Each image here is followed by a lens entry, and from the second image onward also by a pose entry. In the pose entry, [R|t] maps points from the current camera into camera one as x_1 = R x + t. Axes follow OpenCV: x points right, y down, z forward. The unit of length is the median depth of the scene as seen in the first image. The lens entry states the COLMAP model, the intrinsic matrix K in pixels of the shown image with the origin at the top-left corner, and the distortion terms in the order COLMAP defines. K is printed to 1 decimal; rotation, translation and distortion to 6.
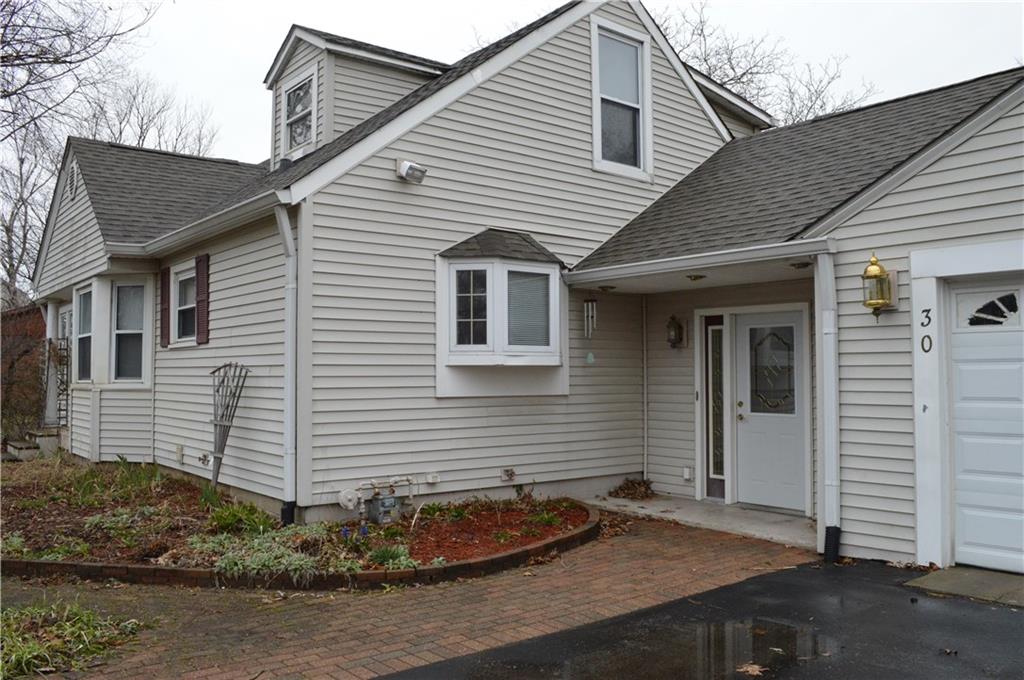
lens RADIAL K [[824.6, 0, 512.0], [0, 824.6, 340.0], [0, 0, 1]] dist [-0.076521, 0.004585]
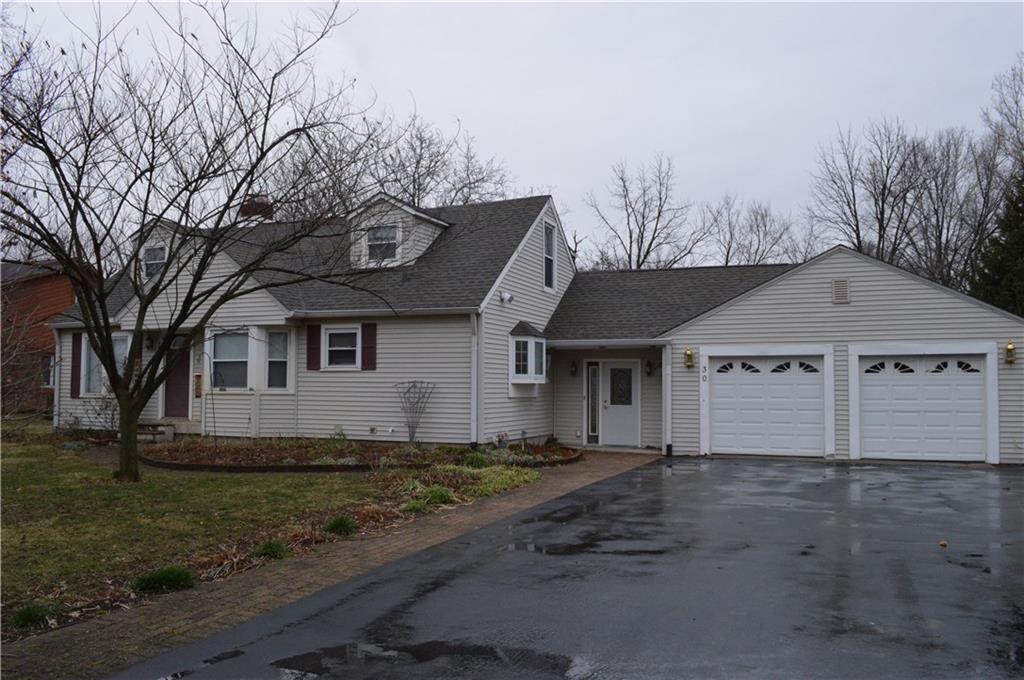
lens RADIAL K [[824.6, 0, 512.0], [0, 824.6, 340.0], [0, 0, 1]] dist [-0.076521, 0.004585]
pose [[0.872721, 0.037019, 0.486814, -1.166853], [-0.028533, 0.999284, -0.024836, -0.030601], [-0.487385, 0.007785, 0.873153, -0.949504]]
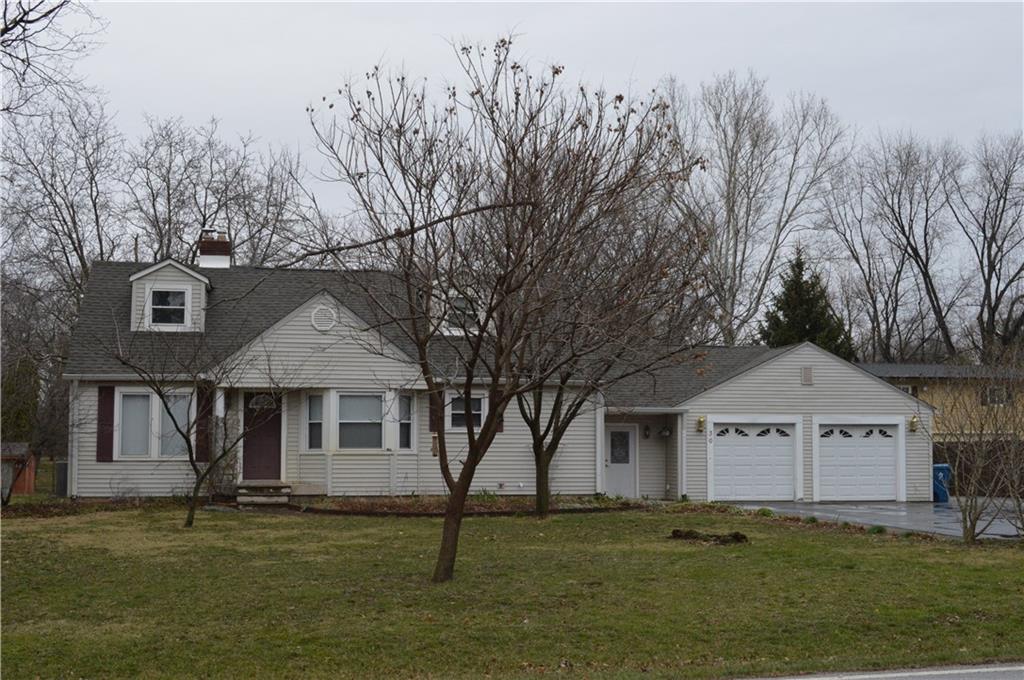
lens RADIAL K [[1302.5, 0, 512.0], [0, 1302.5, 340.0], [0, 0, 1]] dist [-0.024767, -0.020052]
pose [[0.460448, 0.084585, 0.883647, -3.853682], [-0.039709, 0.996416, -0.074688, 0.019845], [-0.886798, -0.000699, 0.462157, -0.691531]]
